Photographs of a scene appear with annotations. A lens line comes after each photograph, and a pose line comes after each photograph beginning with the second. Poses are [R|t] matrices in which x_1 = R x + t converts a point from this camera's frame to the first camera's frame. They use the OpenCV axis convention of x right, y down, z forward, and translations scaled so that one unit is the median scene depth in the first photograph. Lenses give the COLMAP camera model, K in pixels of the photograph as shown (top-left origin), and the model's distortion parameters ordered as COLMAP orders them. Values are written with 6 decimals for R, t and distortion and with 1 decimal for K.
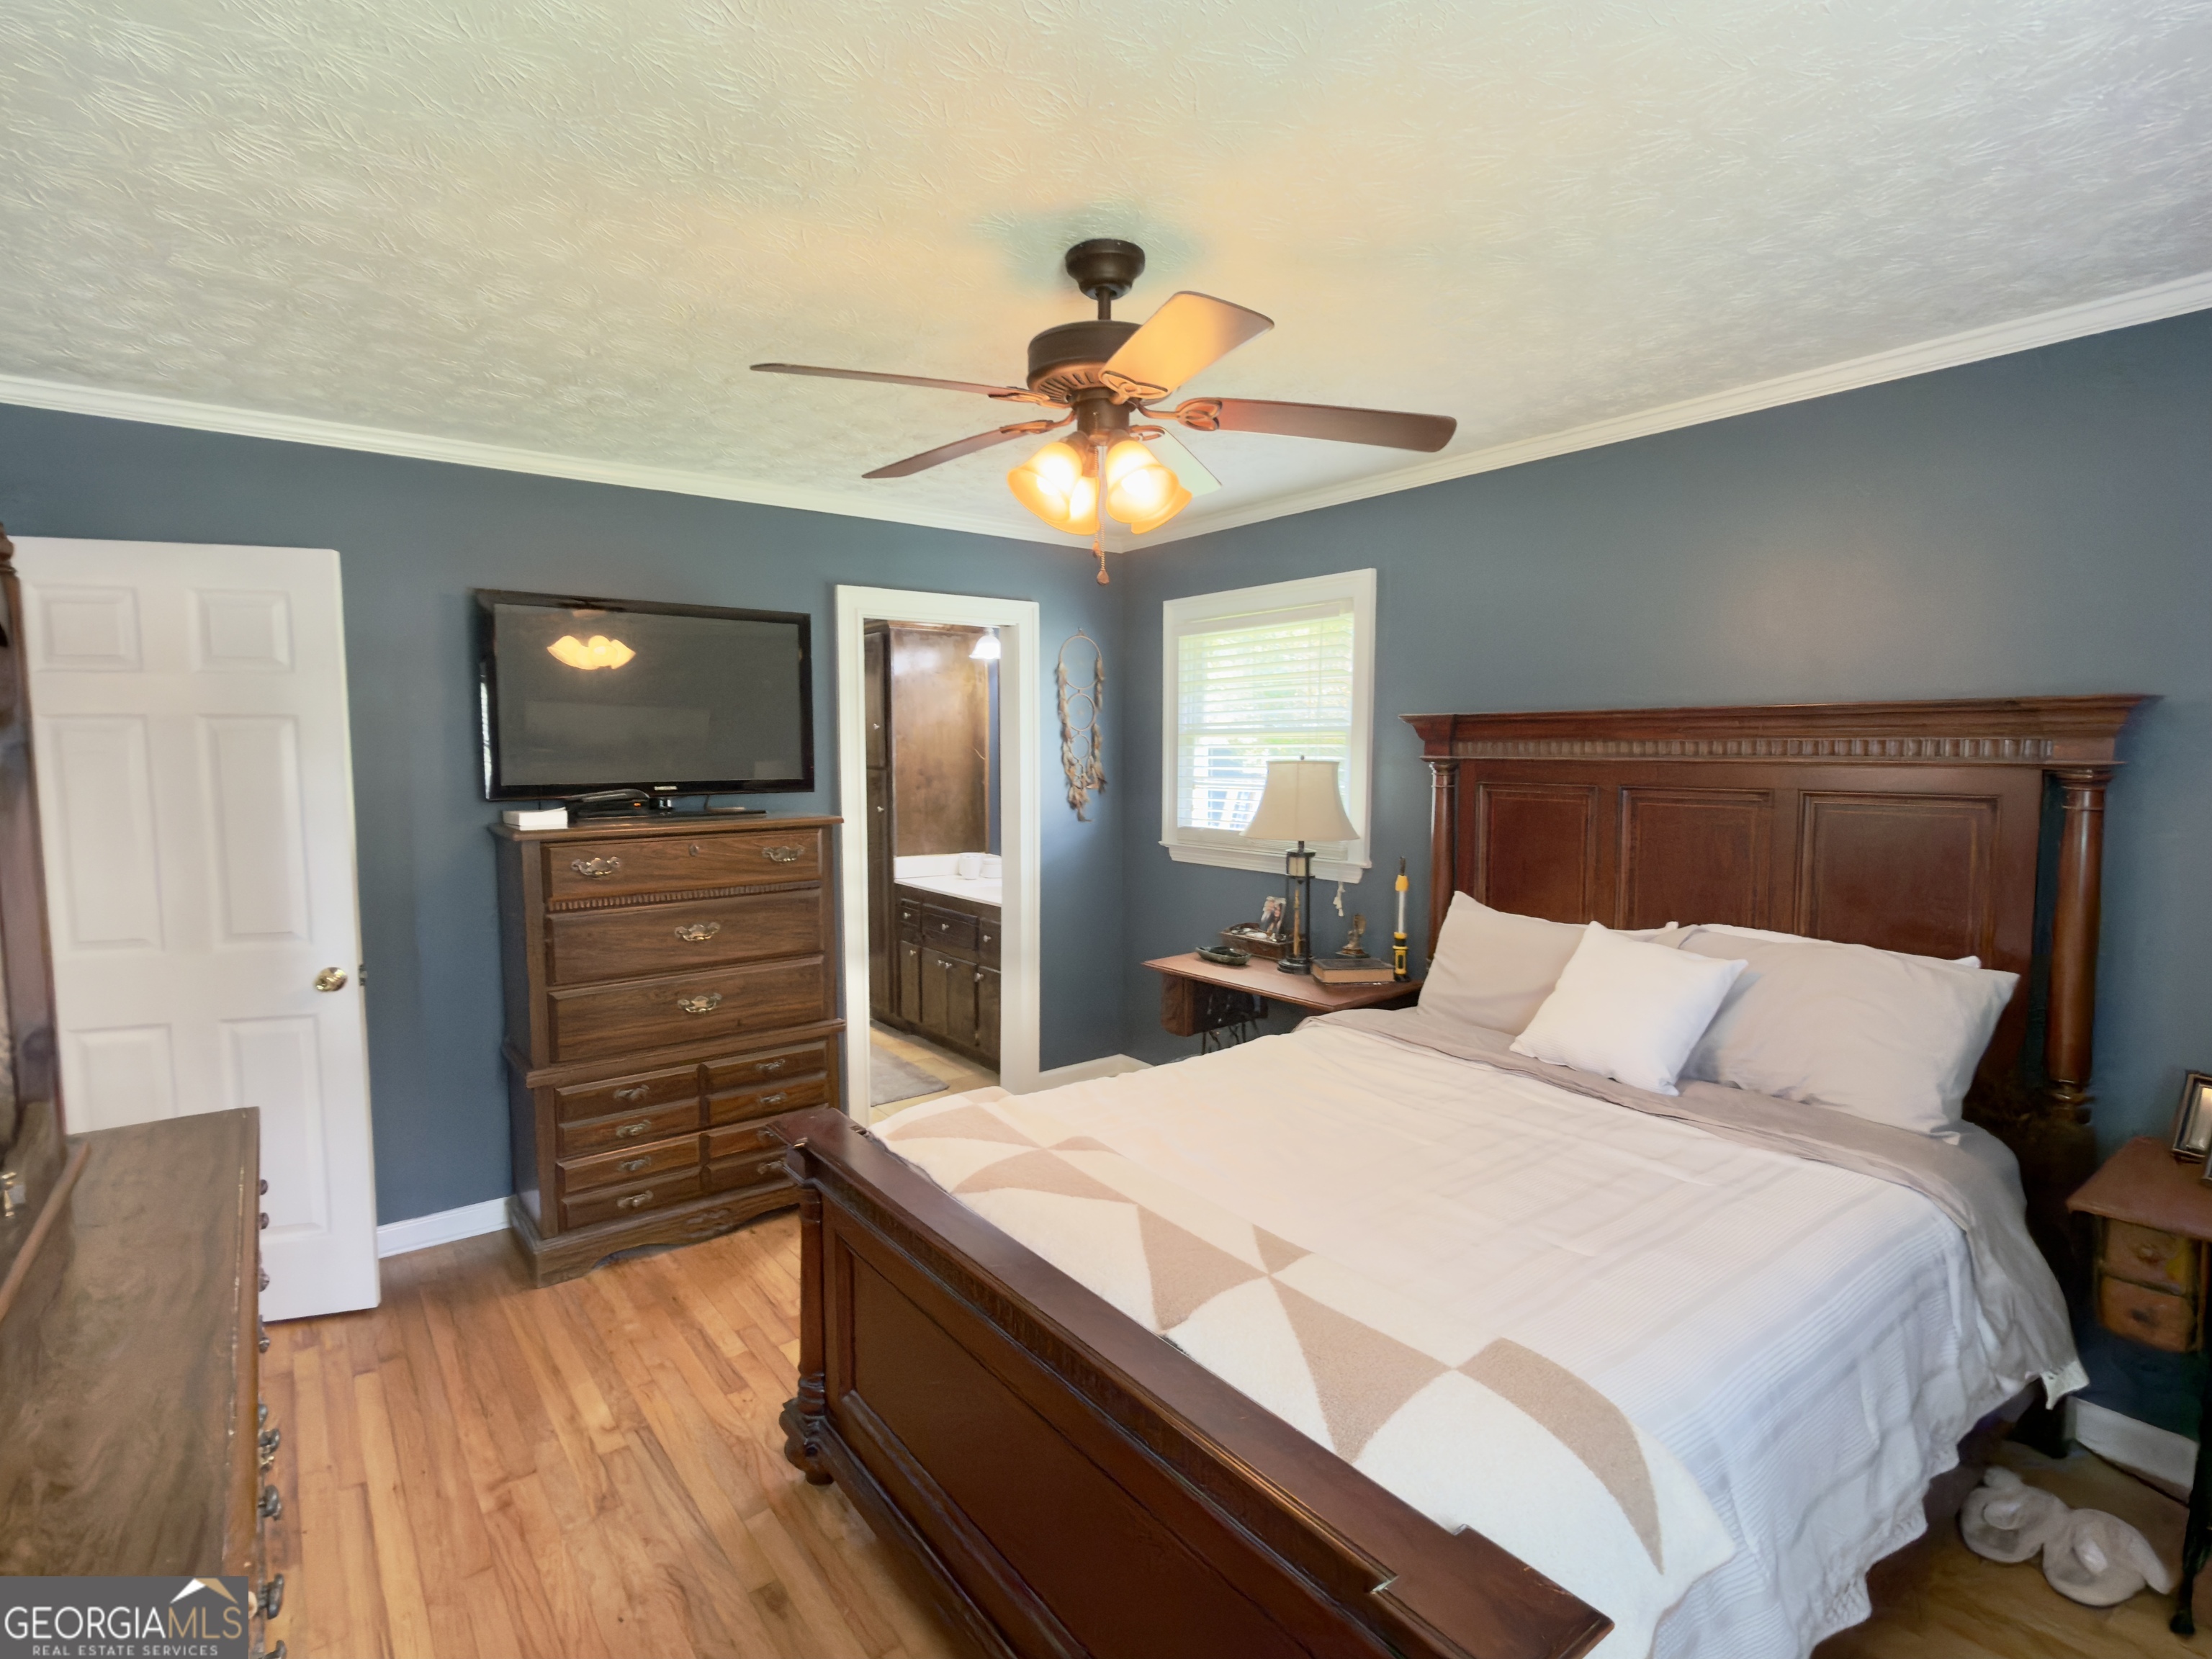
lens RADIAL K [[1078.0, 0, 1103.6], [0, 1078.0, 839.7], [0, 0, 1]] dist [-0.021142, -0.000196]
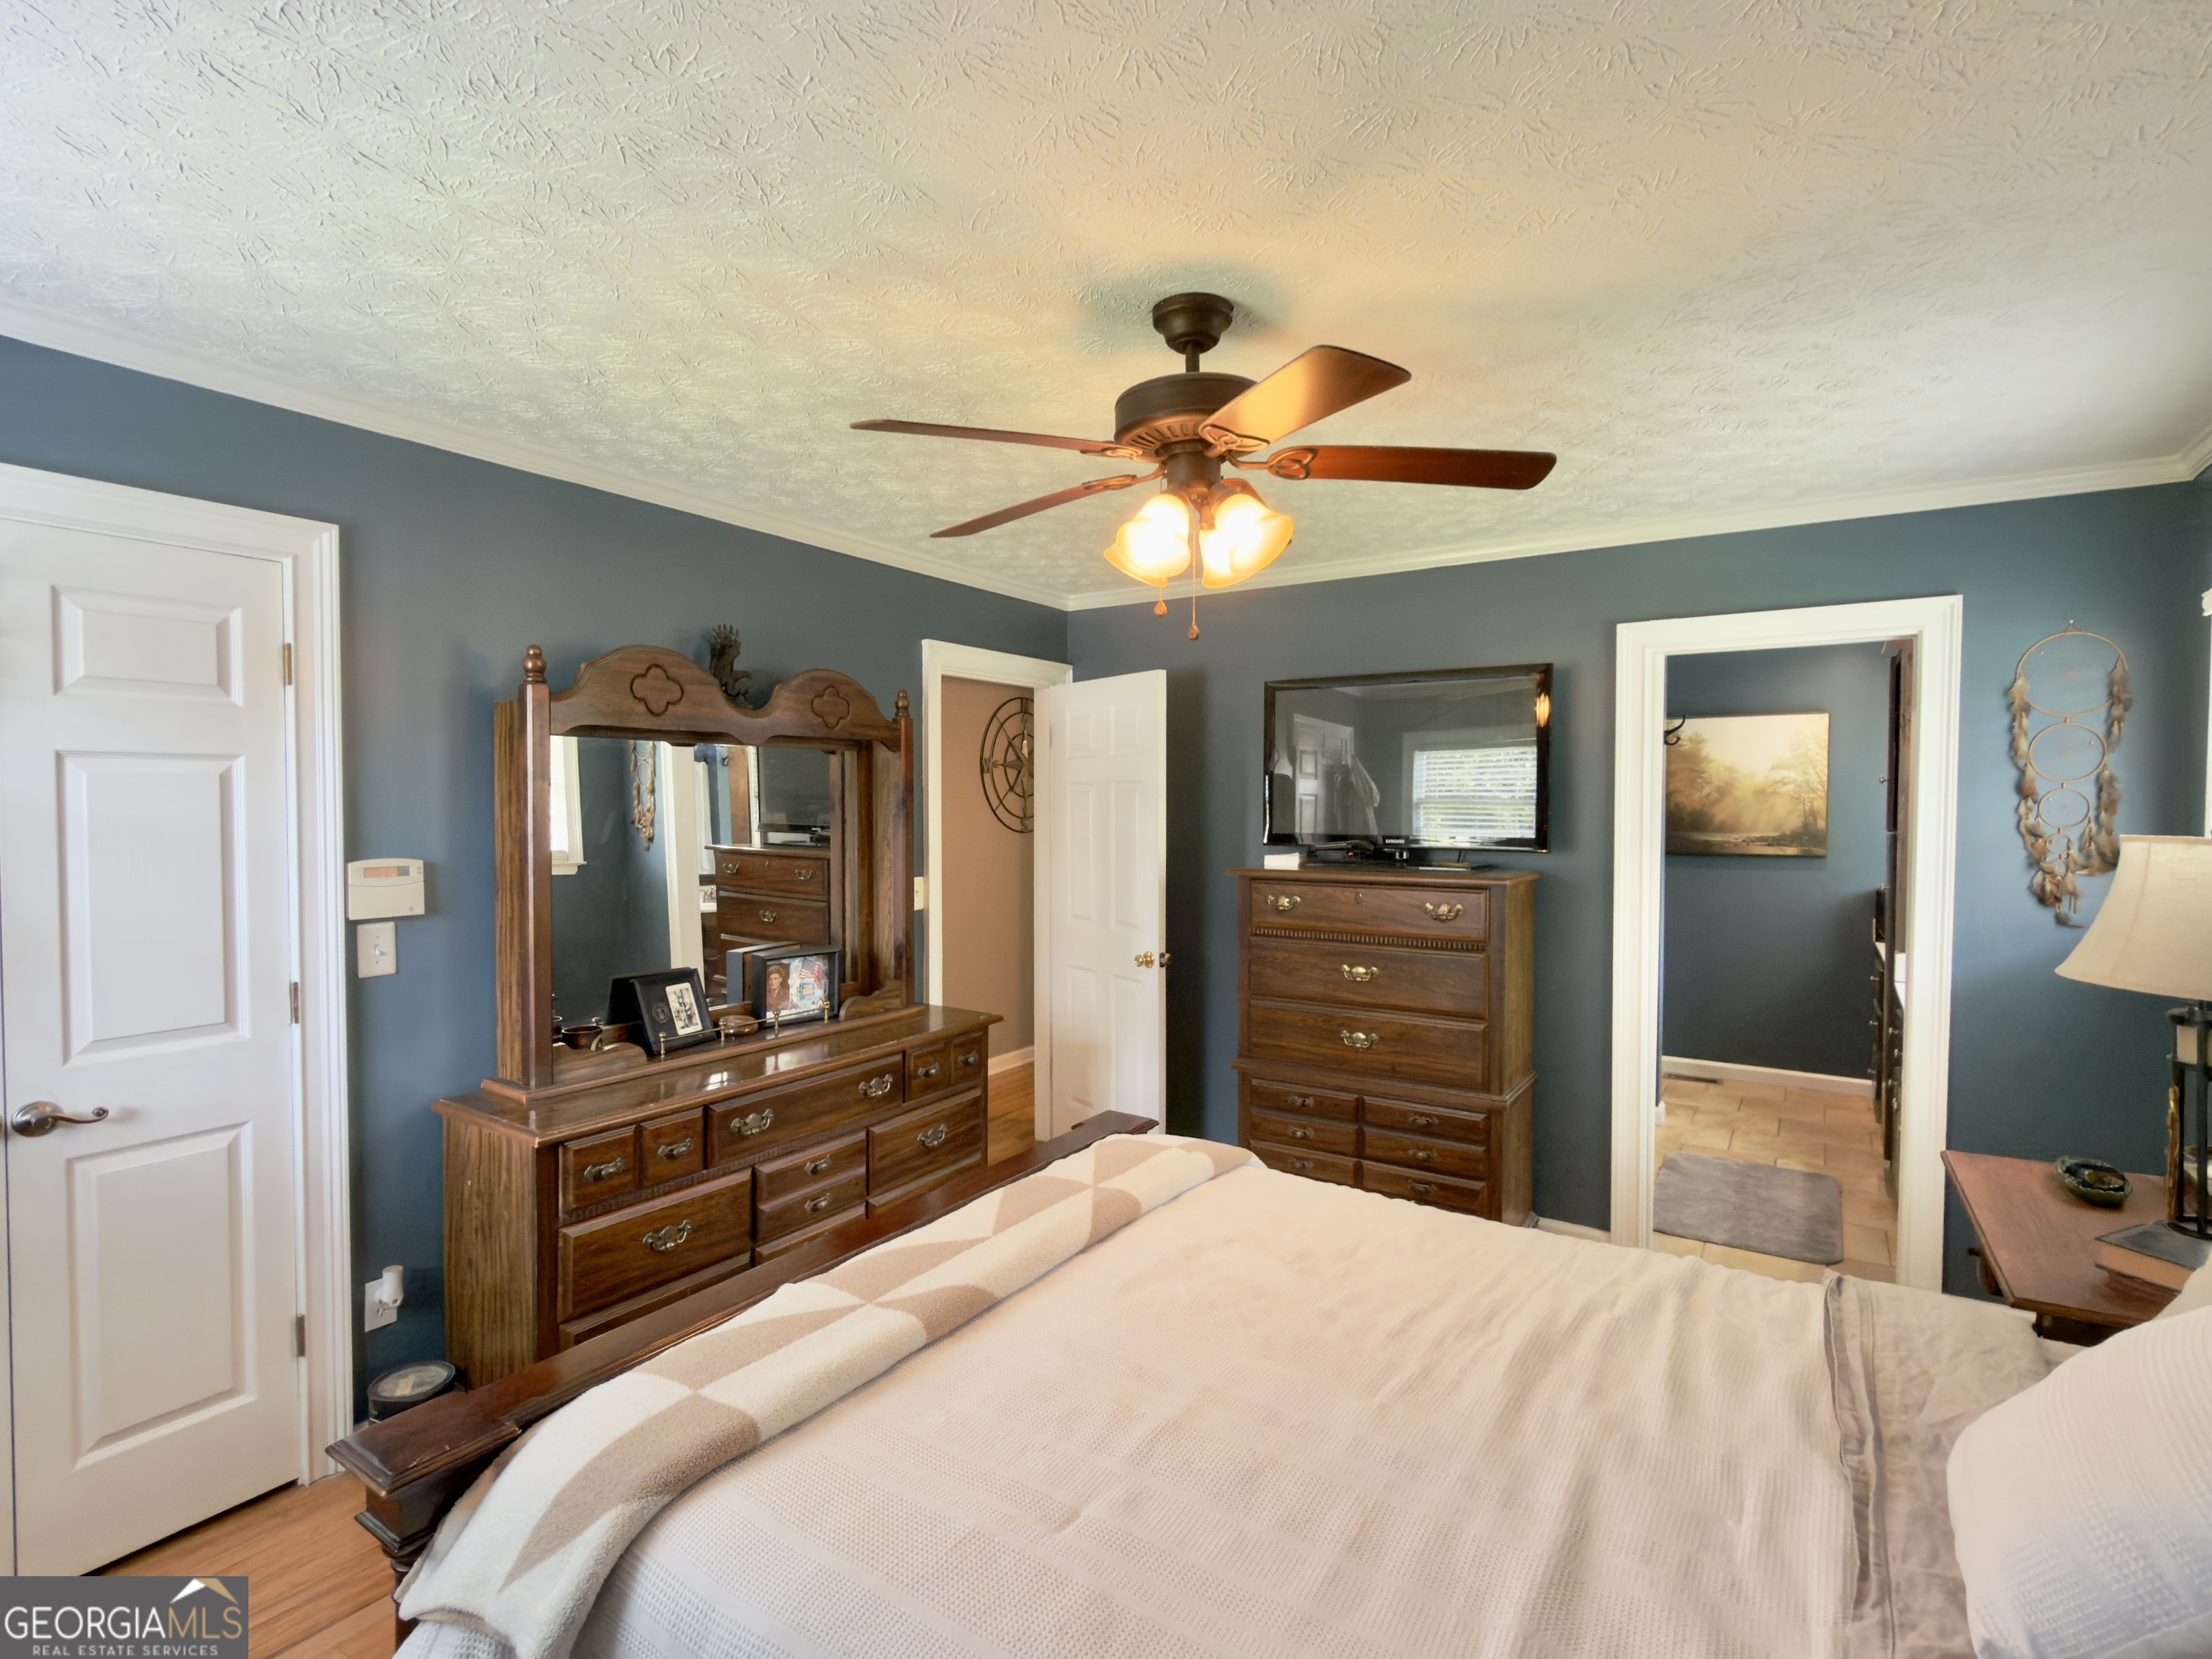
lens RADIAL K [[1082.2, 0, 1103.0], [0, 1082.2, 829.1], [0, 0, 1]] dist [-0.001454, -0.000315]
pose [[0.322032, 0.028032, -0.946314, 0.565204], [-0.086131, 0.996284, 0.000202, -0.036690], [0.942803, 0.081442, 0.323249, 0.381049]]
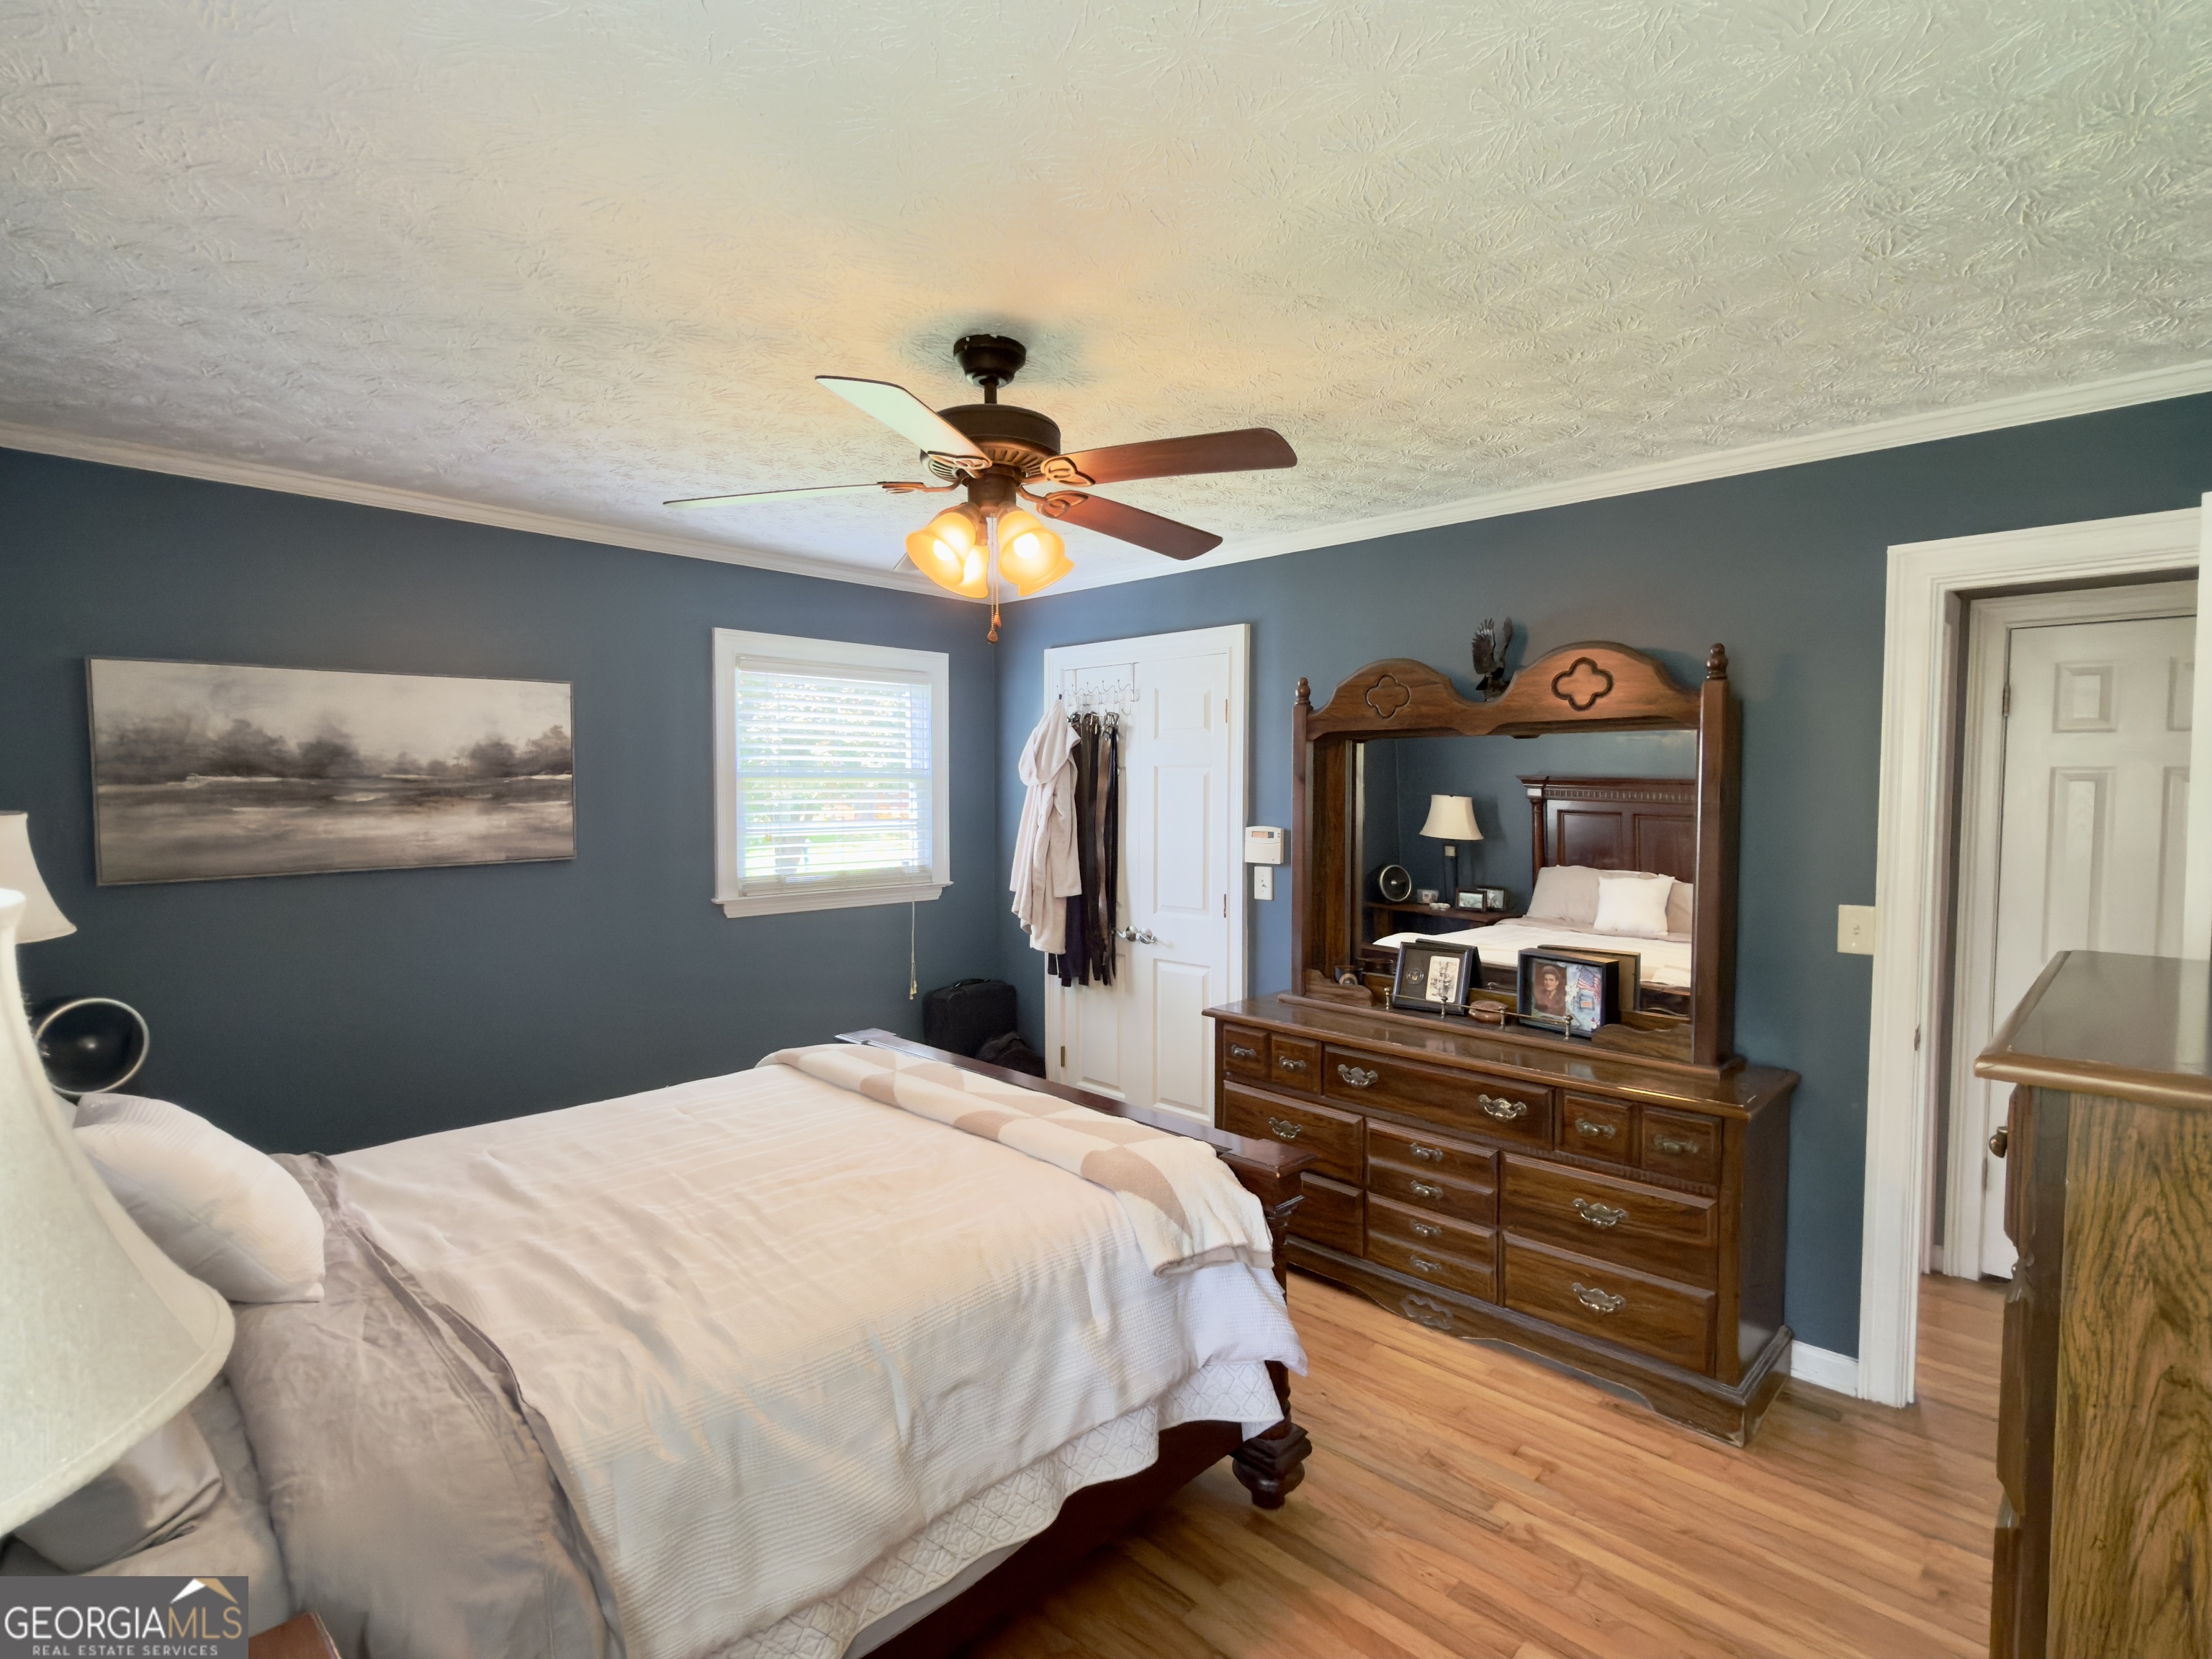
lens RADIAL K [[1082.2, 0, 1103.0], [0, 1082.2, 829.1], [0, 0, 1]] dist [-0.001454, -0.000315]
pose [[-0.991061, 0.002523, -0.133383, 0.021584], [-0.014339, 0.992014, 0.125307, -0.117376], [0.132634, 0.126100, -0.983111, 1.312072]]
